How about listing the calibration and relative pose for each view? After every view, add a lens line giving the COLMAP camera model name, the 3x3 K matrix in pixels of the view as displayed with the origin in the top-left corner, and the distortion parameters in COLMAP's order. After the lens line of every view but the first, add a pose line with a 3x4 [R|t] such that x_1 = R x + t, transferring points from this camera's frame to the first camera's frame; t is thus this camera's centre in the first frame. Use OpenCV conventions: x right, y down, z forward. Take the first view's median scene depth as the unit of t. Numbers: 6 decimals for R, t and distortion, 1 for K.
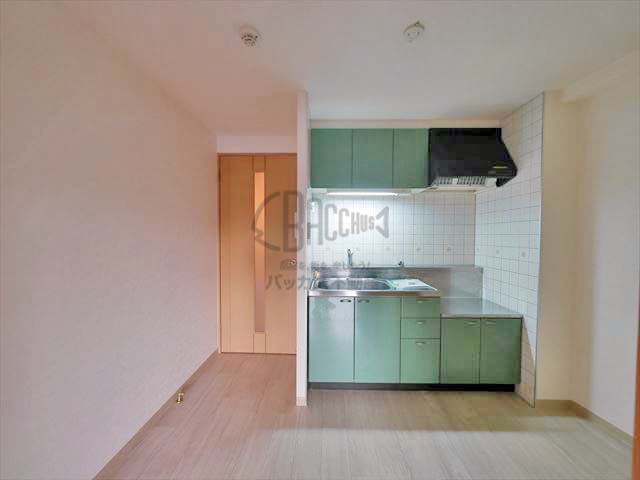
lens RADIAL K [[265.4, 0, 320.0], [0, 265.4, 240.0], [0, 0, 1]] dist [-0.002816, -0.000393]
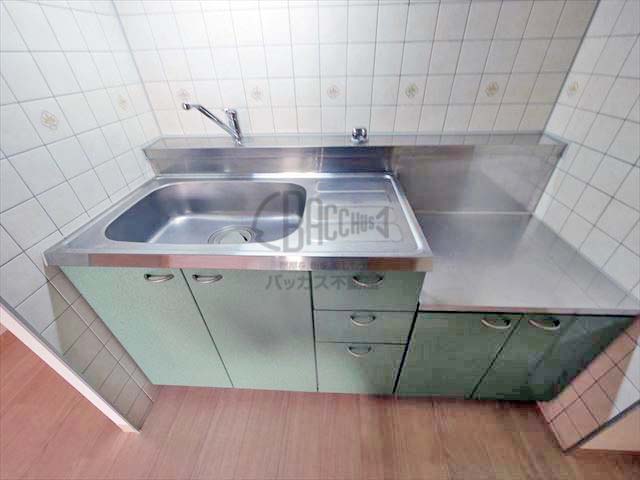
lens RADIAL K [[265.4, 0, 320.0], [0, 265.4, 240.0], [0, 0, 1]] dist [-0.002816, -0.000393]
pose [[0.999247, -0.007525, -0.038050, 0.264523], [0.027678, 0.825603, 0.563573, -0.006593], [0.027173, -0.564202, 0.825190, 0.585286]]
